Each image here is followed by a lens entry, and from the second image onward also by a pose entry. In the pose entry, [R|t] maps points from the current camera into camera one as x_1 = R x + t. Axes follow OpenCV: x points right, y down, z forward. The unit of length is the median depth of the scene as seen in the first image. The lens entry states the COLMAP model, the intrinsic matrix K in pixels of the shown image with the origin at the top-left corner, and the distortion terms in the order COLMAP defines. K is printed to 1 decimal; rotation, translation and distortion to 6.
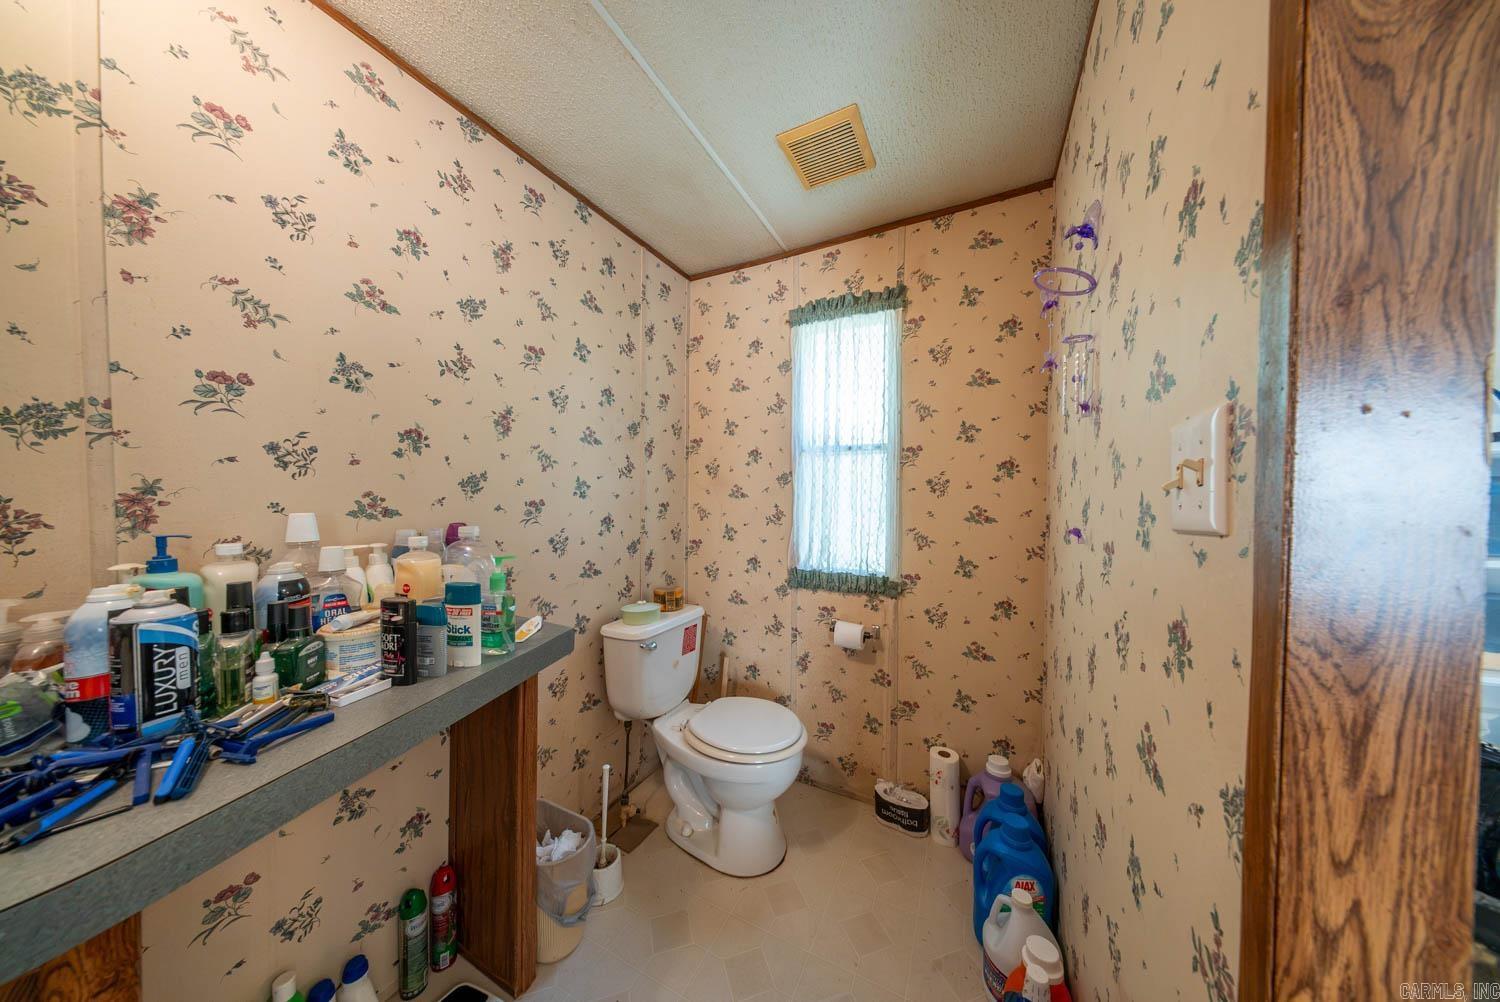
lens RADIAL K [[444.6, 0, 751.5], [0, 444.6, 502.9], [0, 0, 1]] dist [-0.000049, -0.000430]
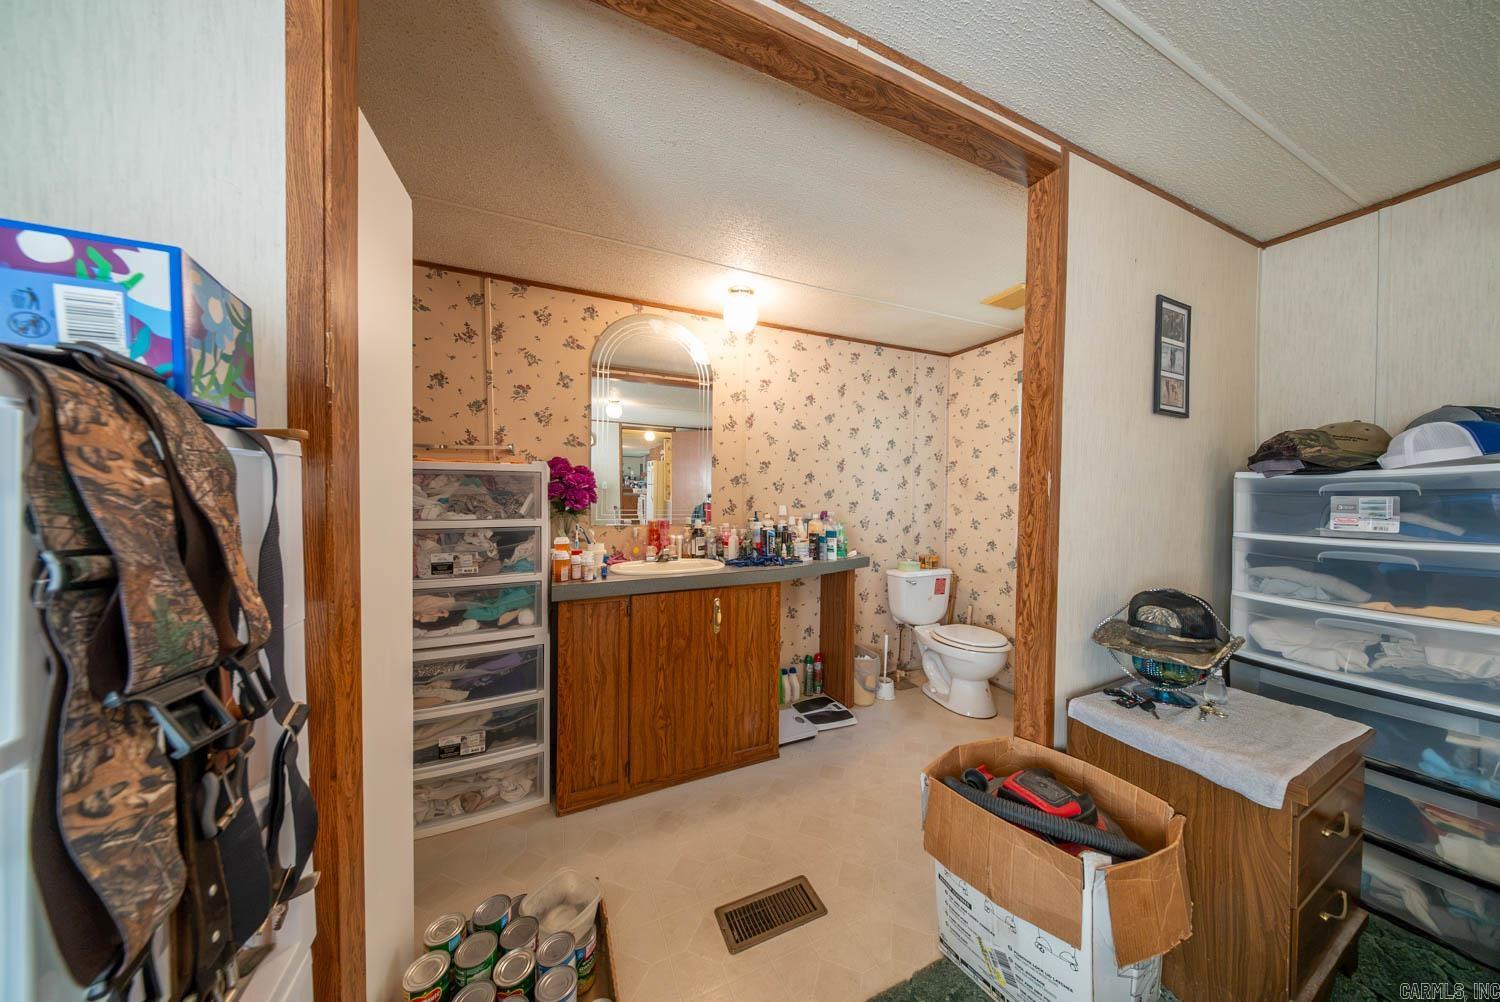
lens RADIAL K [[444.6, 0, 743.9], [0, 444.6, 503.0], [0, 0, 1]] dist [-0.000049, -0.000430]
pose [[0.772131, 0.006574, -0.635429, 0.468781], [-0.008621, 0.999963, -0.000130, 0.005820], [0.635405, 0.005578, 0.772159, -1.001965]]
